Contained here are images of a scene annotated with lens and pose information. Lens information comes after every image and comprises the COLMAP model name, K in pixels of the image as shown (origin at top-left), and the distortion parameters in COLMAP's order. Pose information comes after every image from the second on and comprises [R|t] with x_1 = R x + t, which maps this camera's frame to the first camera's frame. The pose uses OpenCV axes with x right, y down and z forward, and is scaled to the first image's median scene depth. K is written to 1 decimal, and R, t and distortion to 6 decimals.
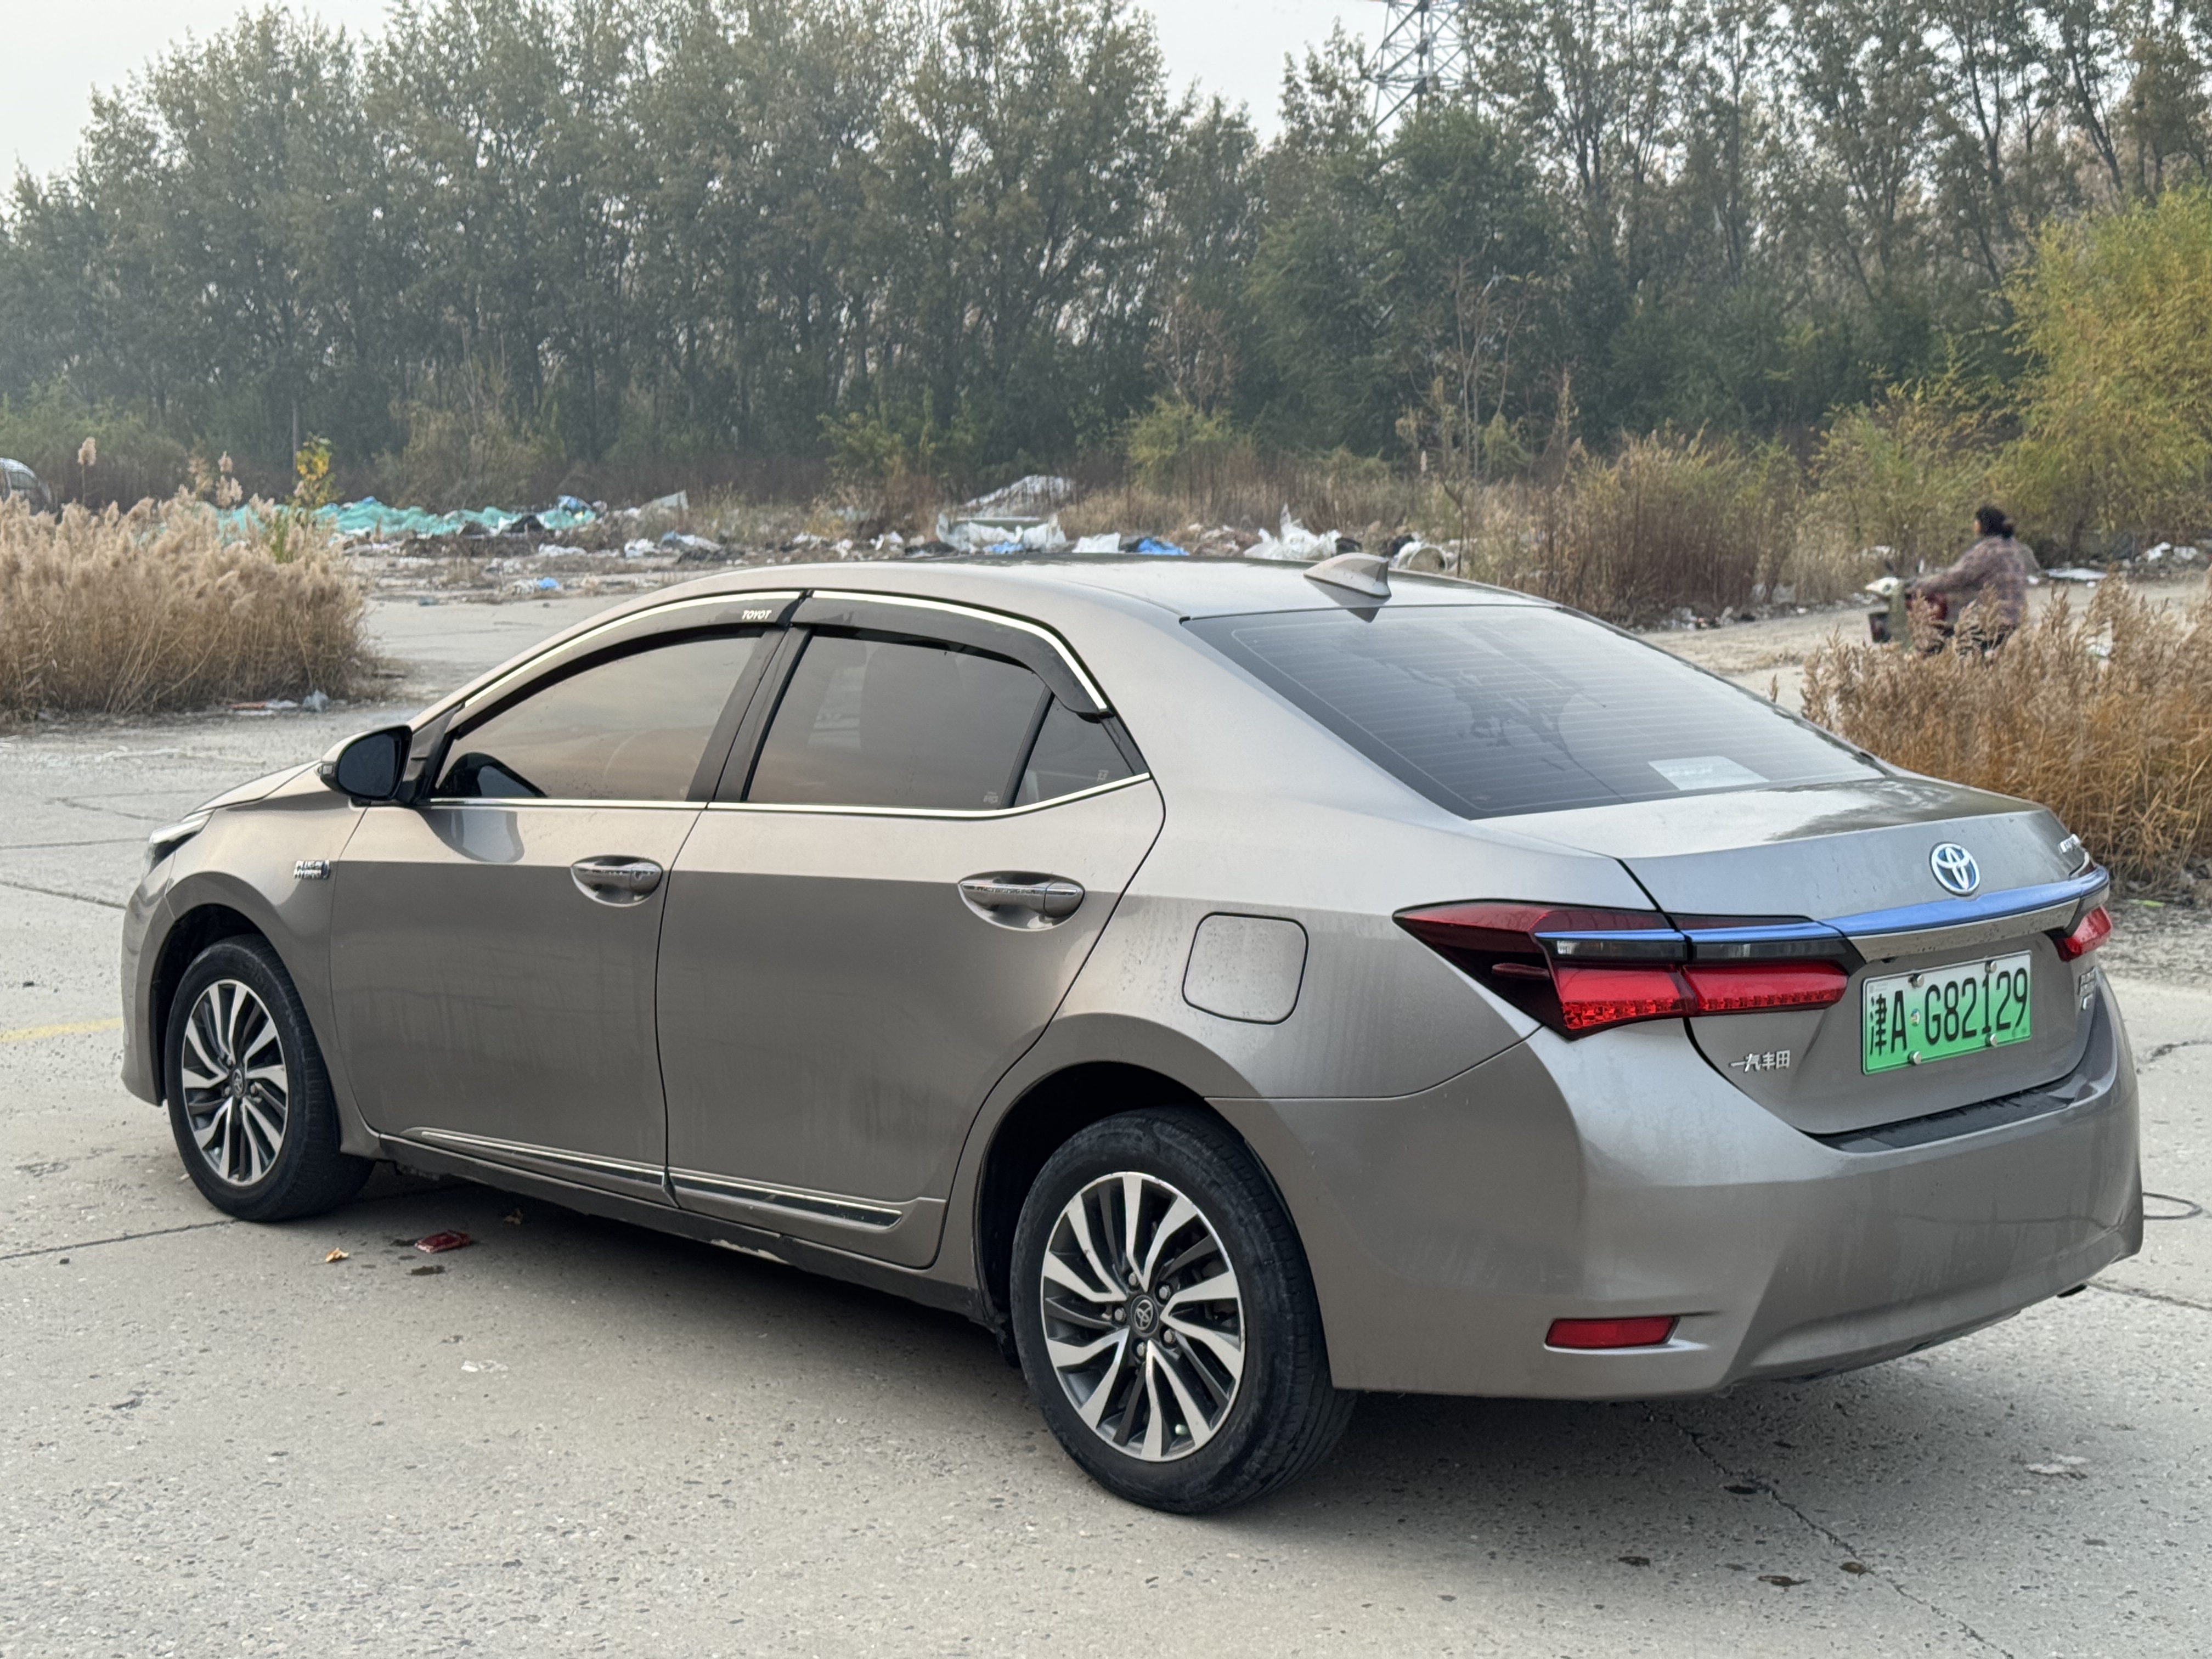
lens RADIAL K [[3165.5, 0, 1106.0], [0, 3165.5, 829.5], [0, 0, 1]] dist [0.206676, -0.457086]
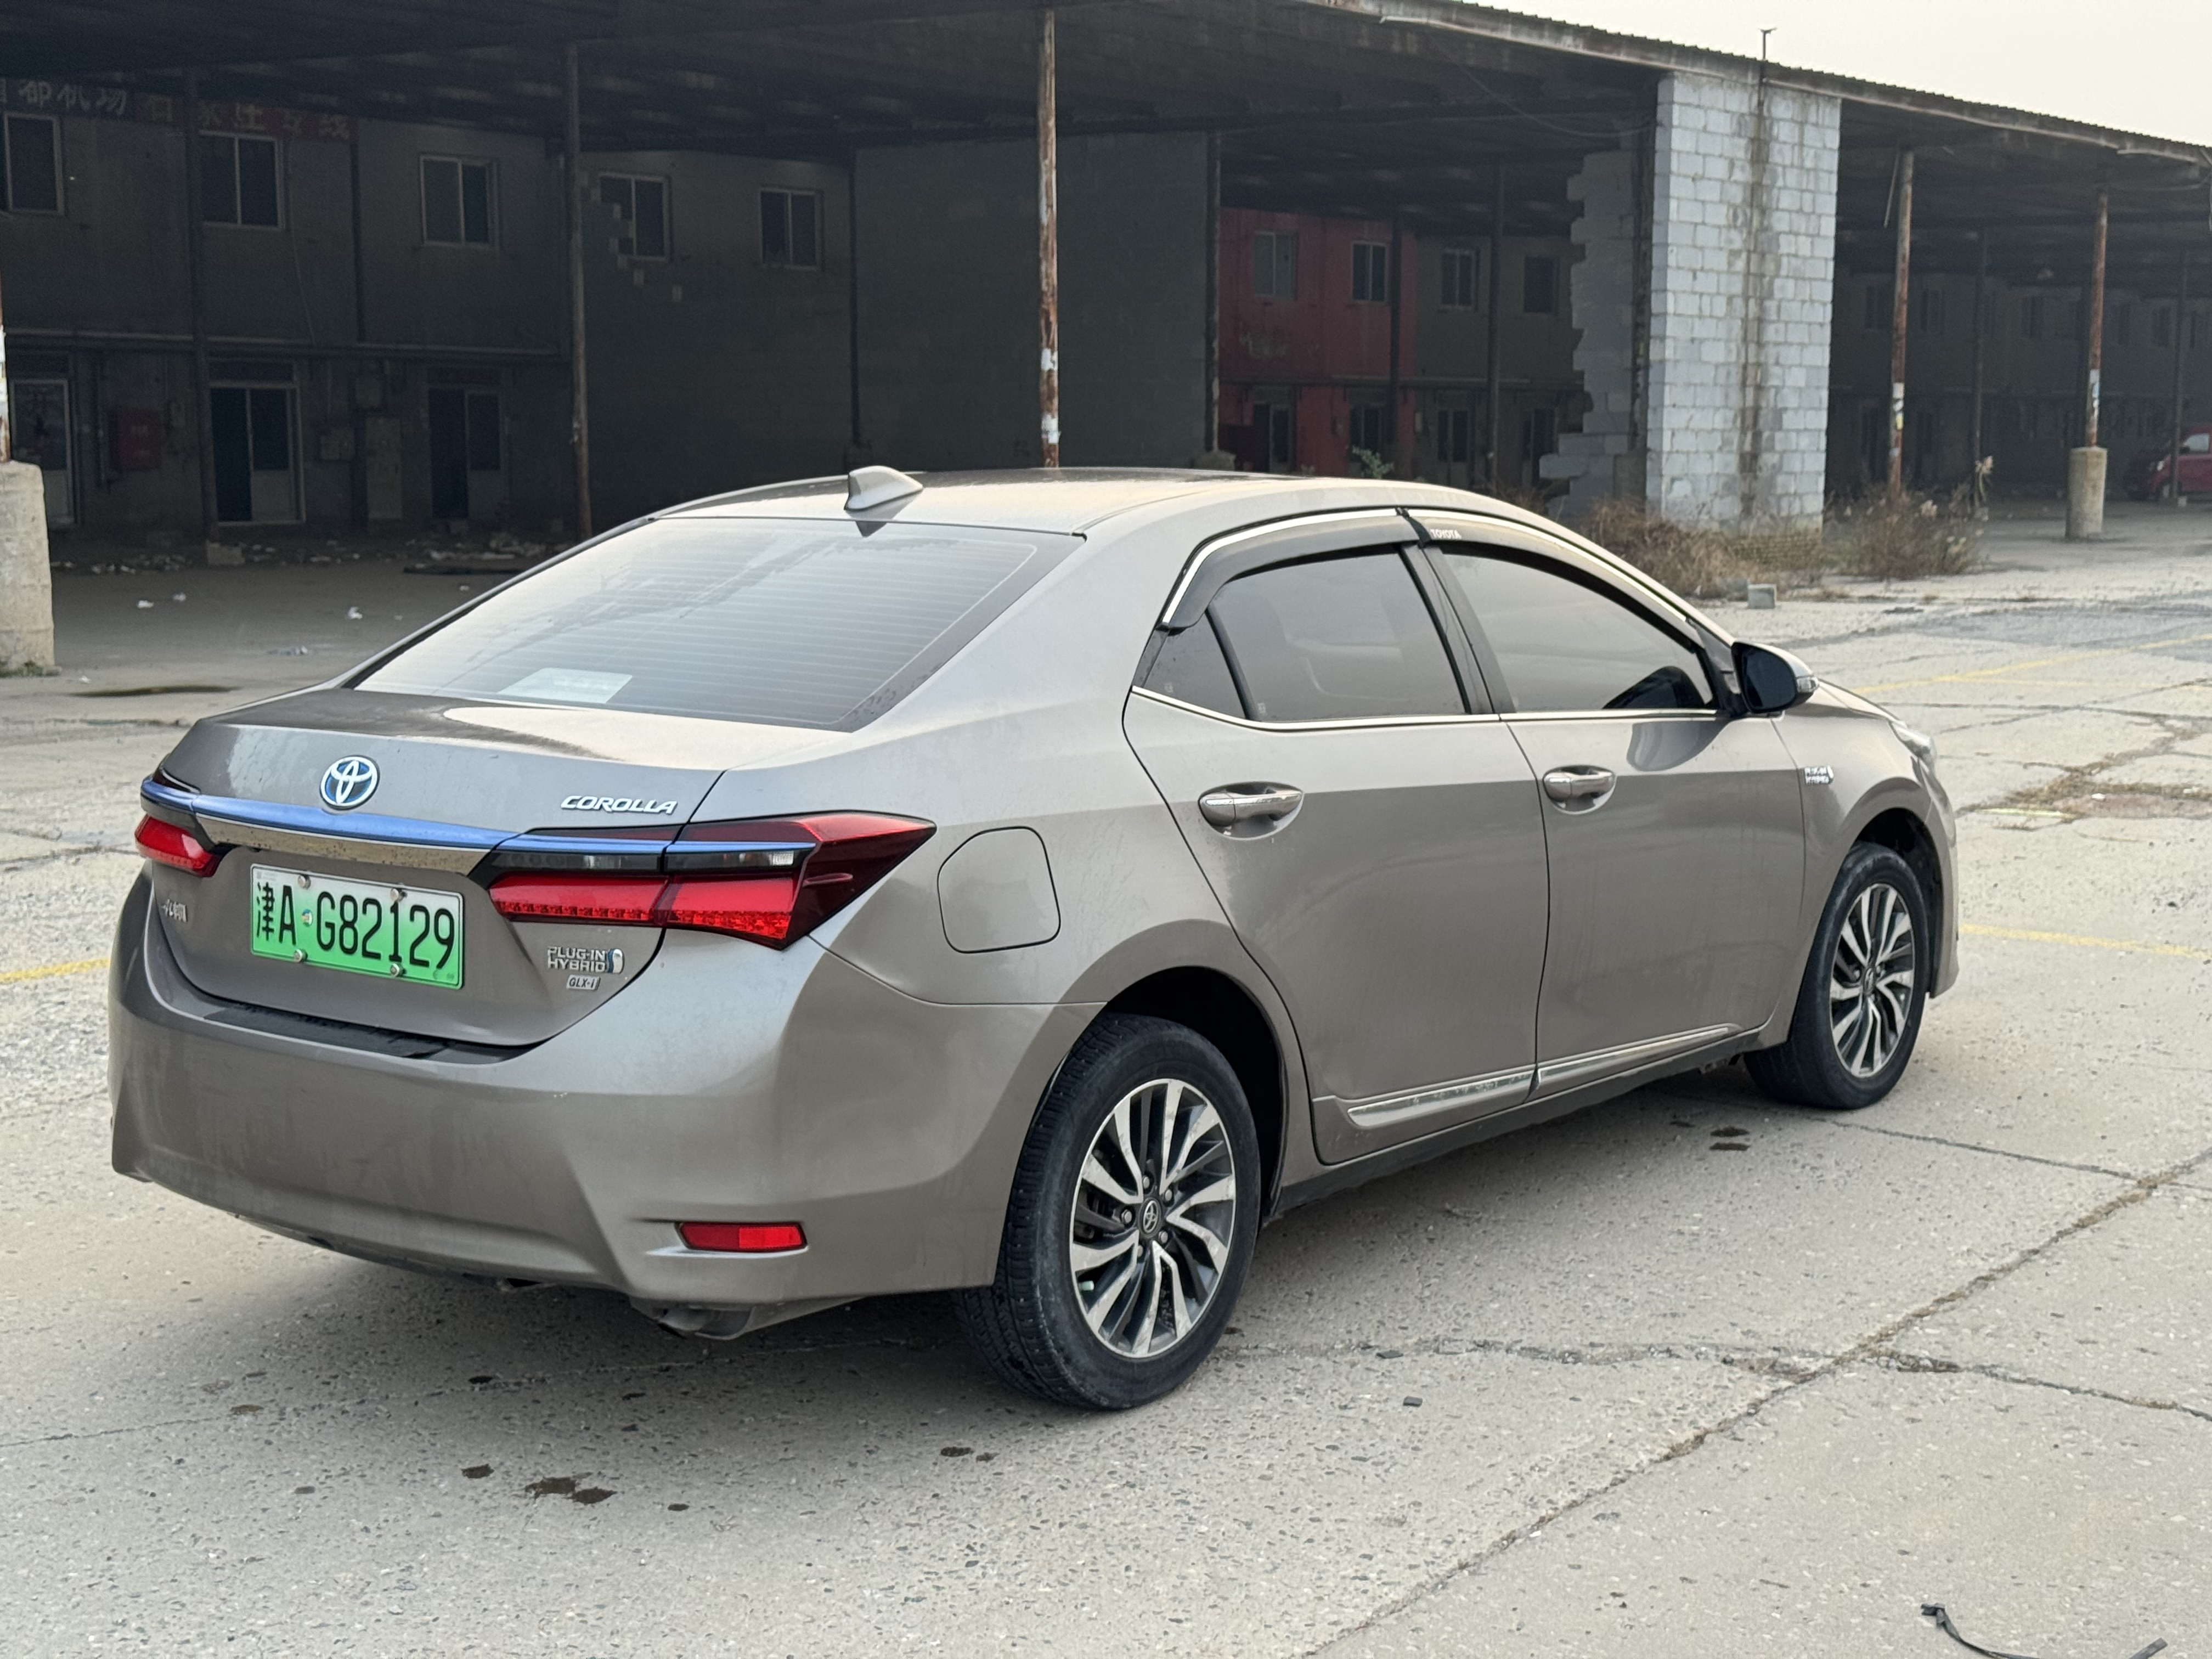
lens RADIAL K [[3165.5, 0, 1106.0], [0, 3165.5, 829.5], [0, 0, 1]] dist [0.206676, -0.457086]
pose [[0.115547, 0.123032, -0.985653, 1.234671], [-0.103916, 0.988352, 0.111187, -0.104651], [0.987851, 0.089577, 0.126986, 1.076749]]
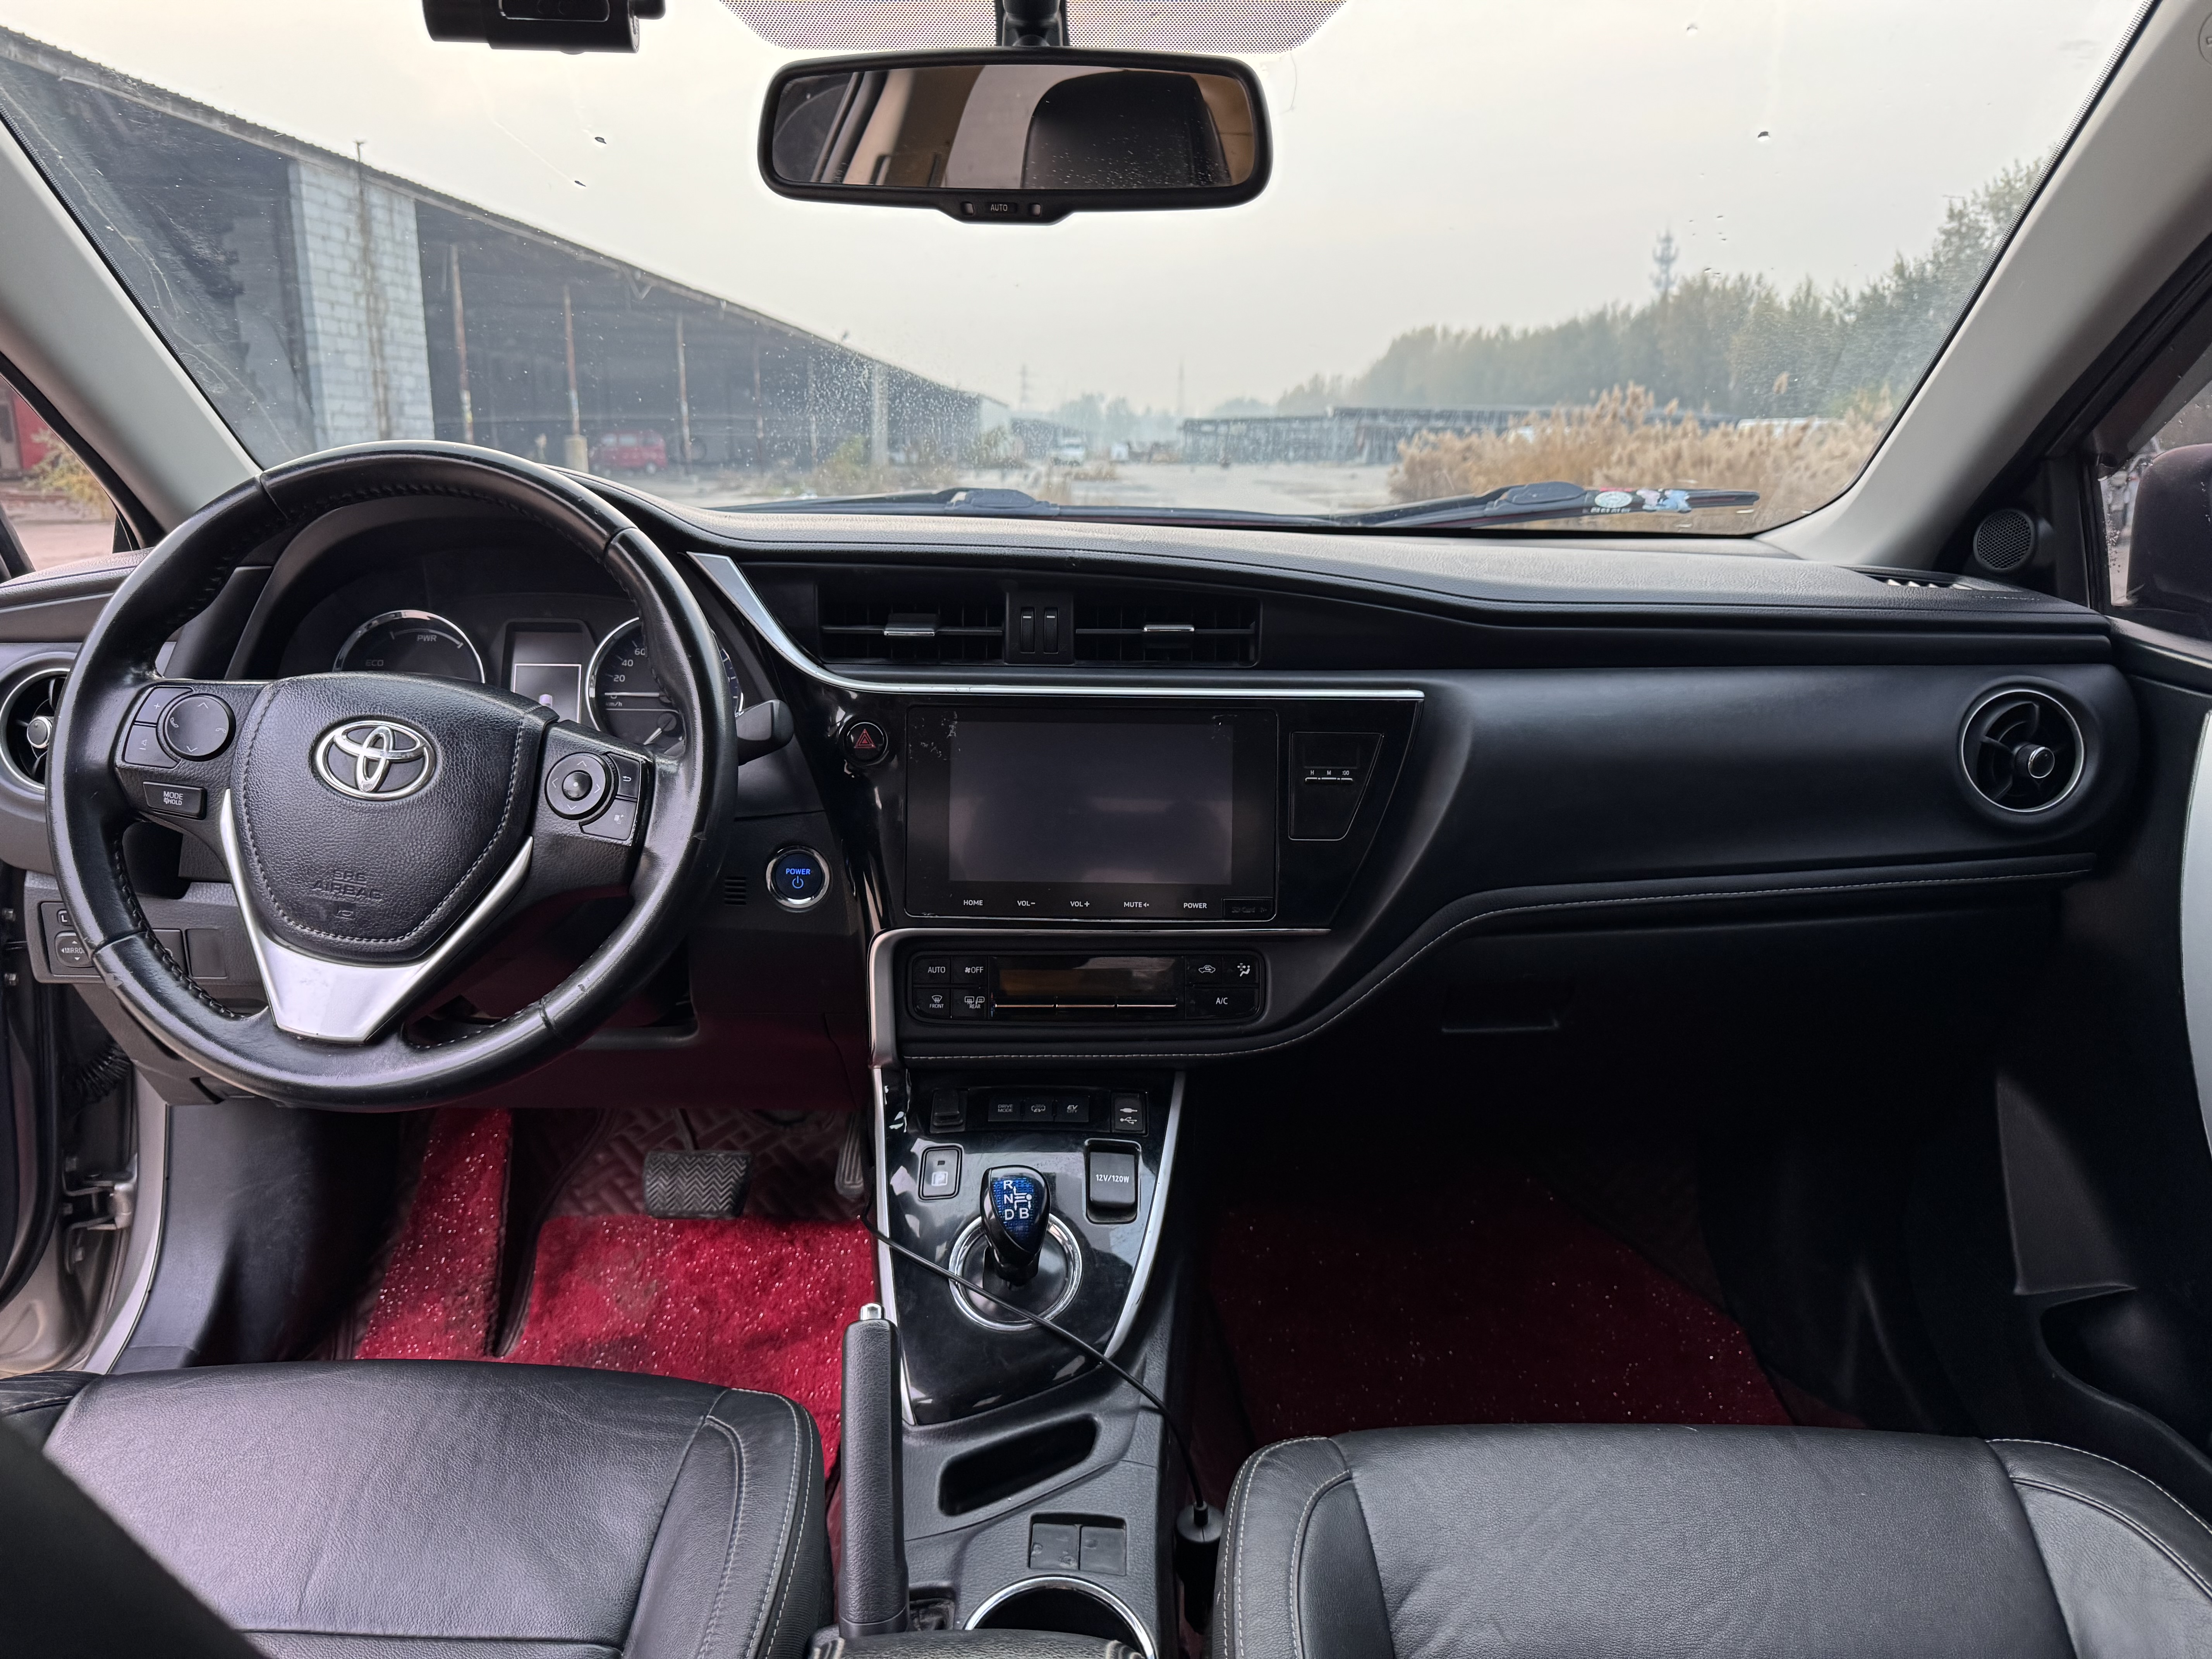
lens RADIAL K [[1569.4, 0, 1106.0], [0, 1569.4, 829.5], [0, 0, 1]] dist [0.012675, -0.025718]
pose [[0.703603, 0.170457, -0.689846, 0.014546], [-0.080611, 0.983682, 0.160844, -0.029115], [0.706006, -0.057561, 0.705862, 1.208819]]
